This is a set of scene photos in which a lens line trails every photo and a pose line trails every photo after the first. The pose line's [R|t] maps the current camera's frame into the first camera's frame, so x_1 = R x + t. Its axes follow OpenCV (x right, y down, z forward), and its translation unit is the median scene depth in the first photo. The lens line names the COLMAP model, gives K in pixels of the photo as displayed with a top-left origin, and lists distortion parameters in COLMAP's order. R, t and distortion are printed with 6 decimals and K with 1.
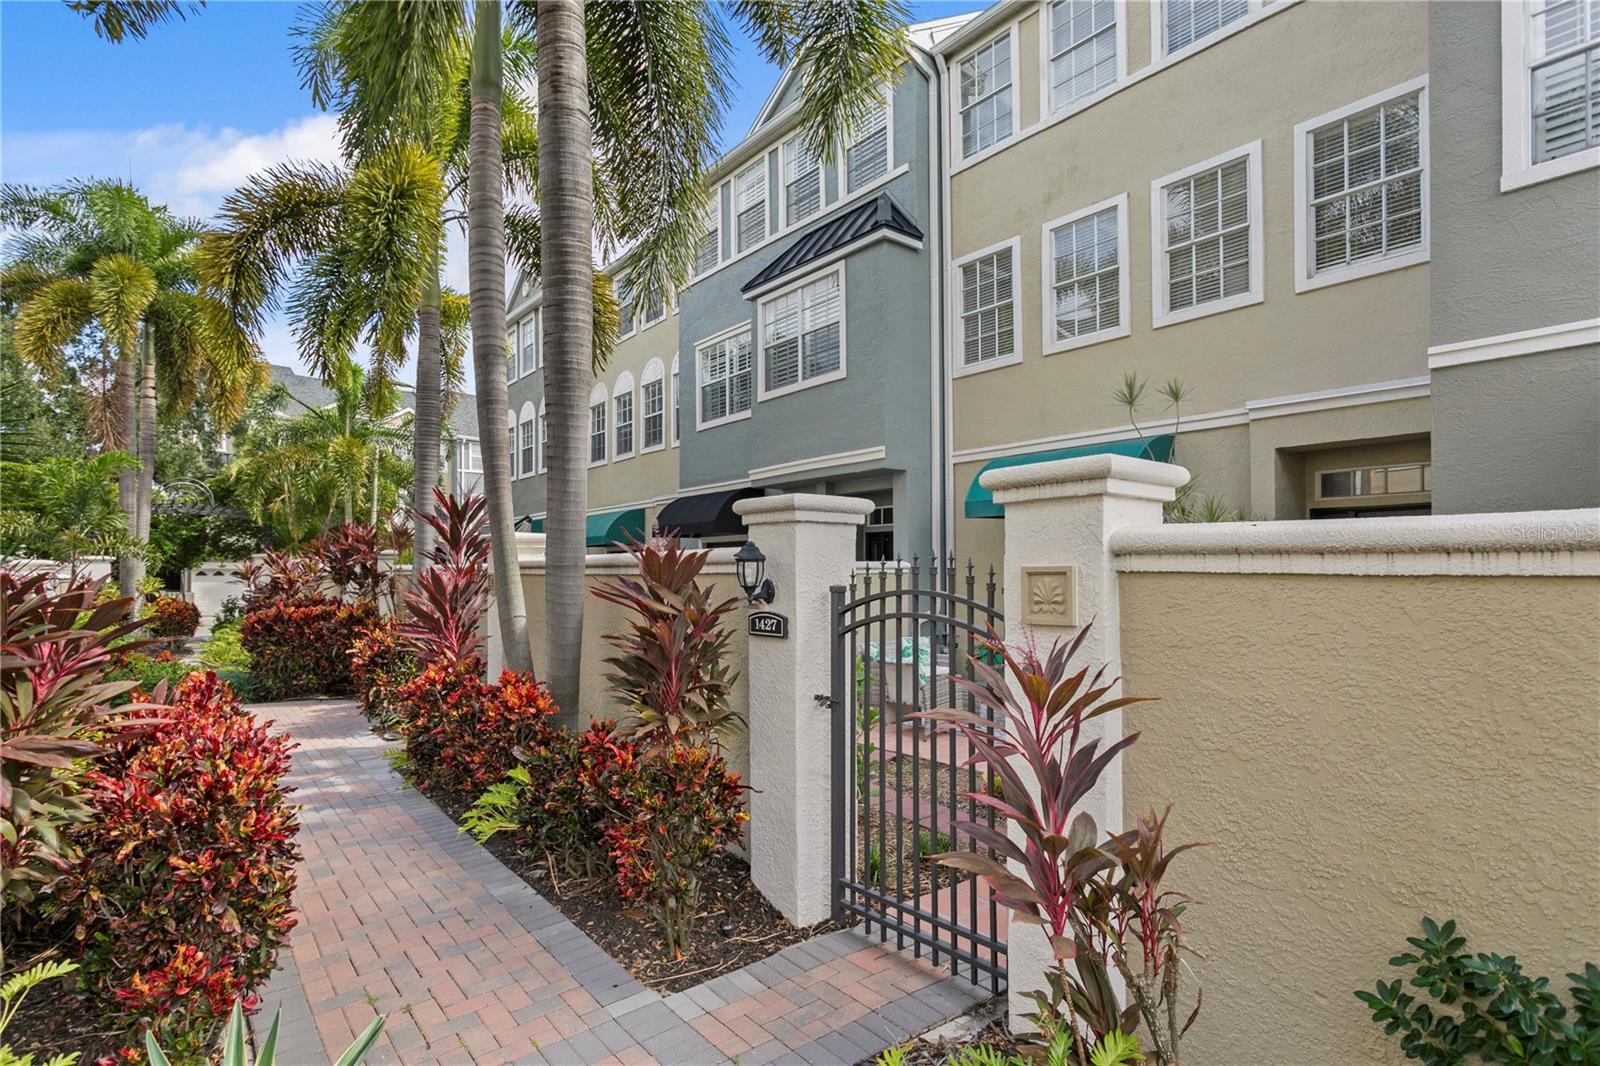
lens RADIAL K [[803.9, 0, 774.0], [0, 803.9, 563.2], [0, 0, 1]] dist [-0.005669, 0.000383]
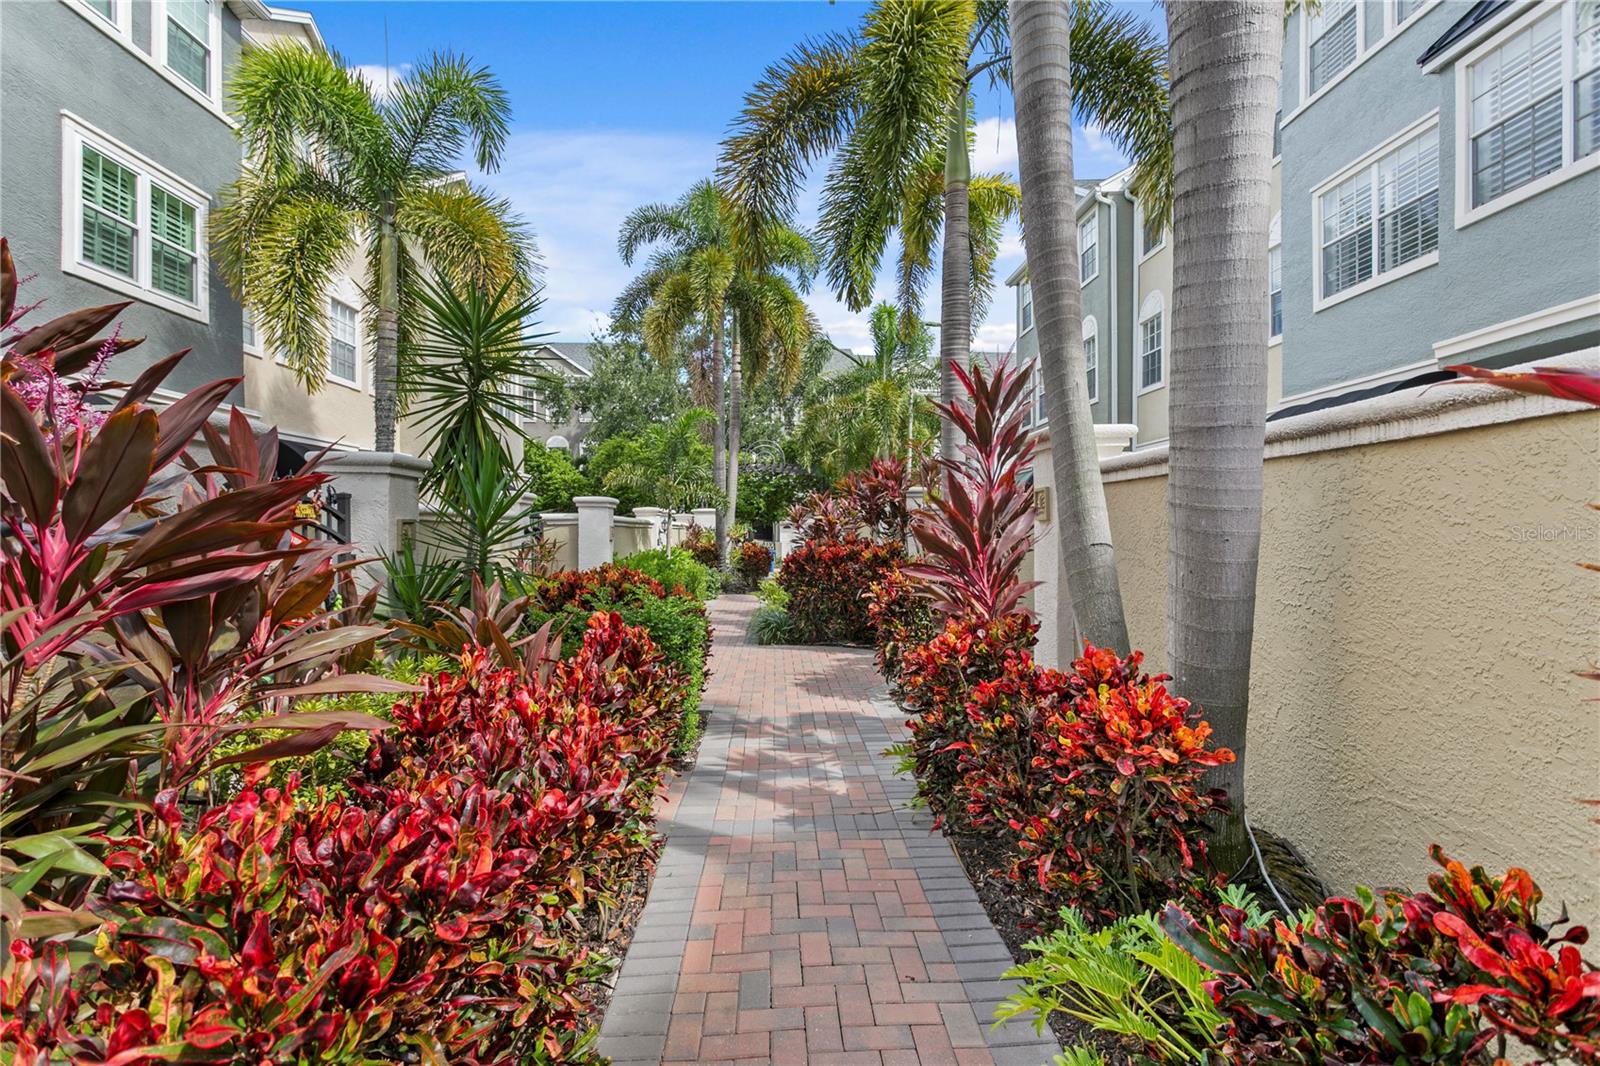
lens RADIAL K [[757.9, 0, 787.0], [0, 757.9, 530.1], [0, 0, 1]] dist [0.001337, 0.002695]
pose [[0.803388, -0.001396, -0.595454, -0.128111], [0.007617, 0.999940, 0.007933, 0.035545], [0.595407, -0.010909, 0.803350, 0.324075]]
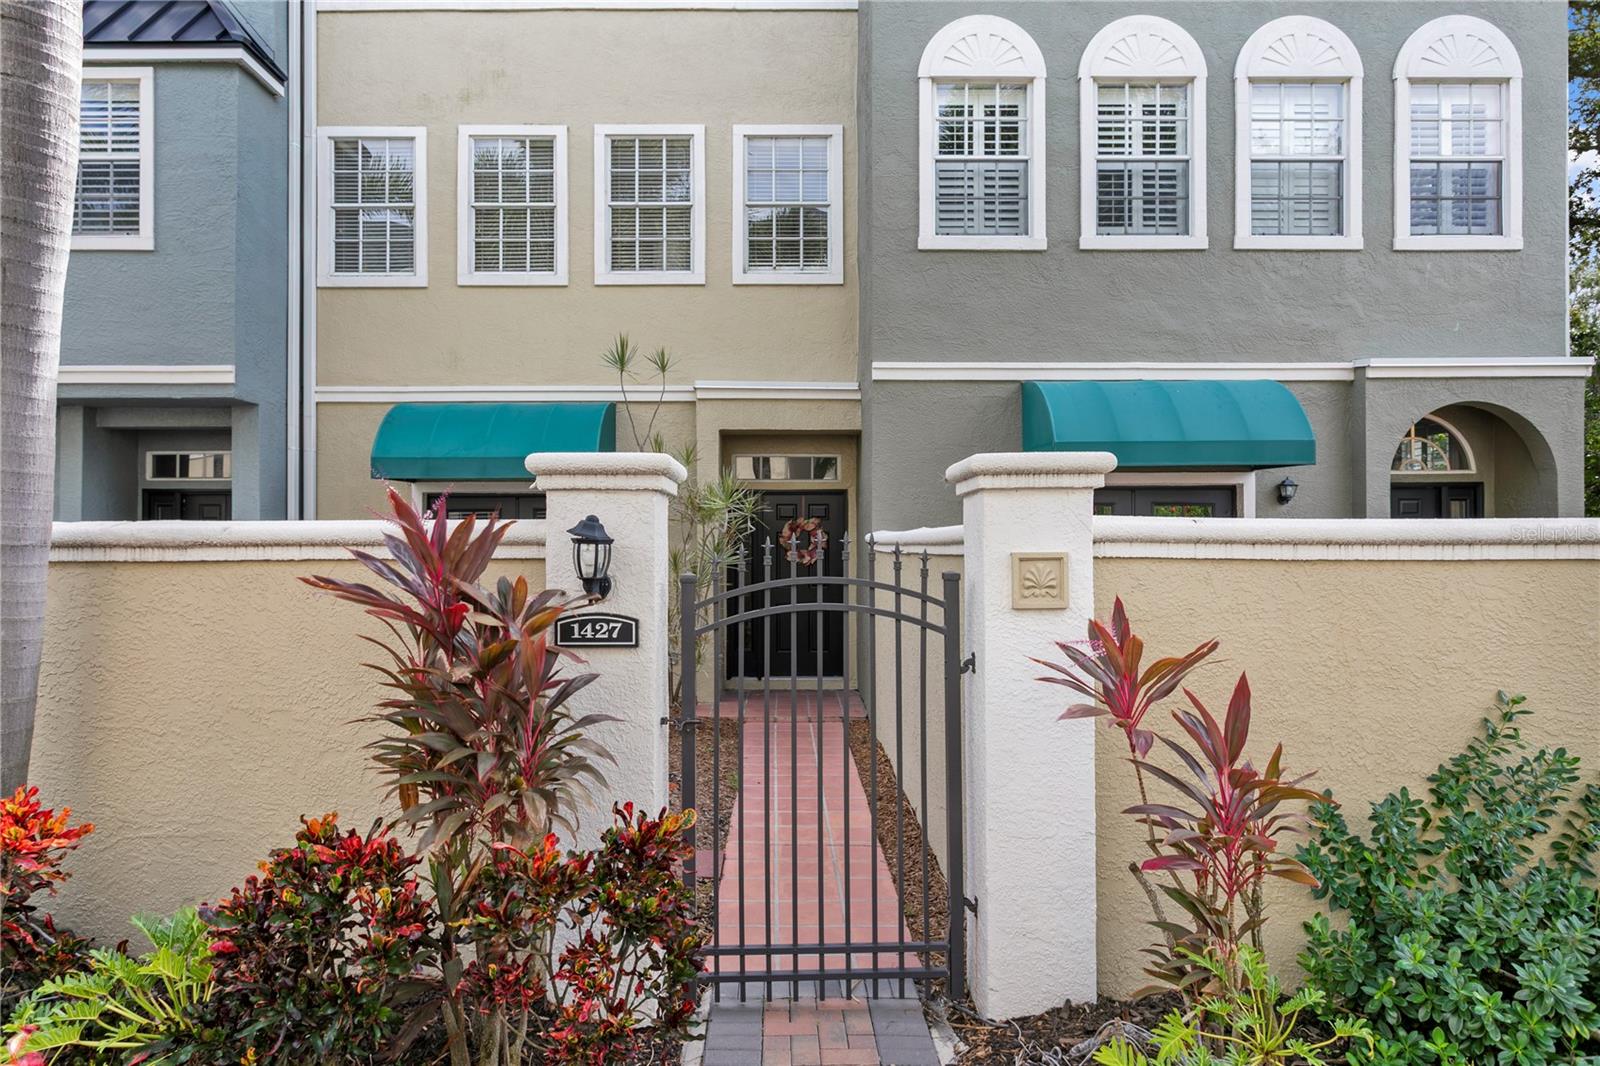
lens RADIAL K [[968.7, 0, 785.1], [0, 968.7, 523.9], [0, 0, 1]] dist [-0.005085, 0.006412]
pose [[0.609196, 0.018467, 0.792804, -0.284212], [-0.009400, 0.999827, -0.016066, -0.003179], [-0.792964, 0.002335, 0.609264, 0.162521]]
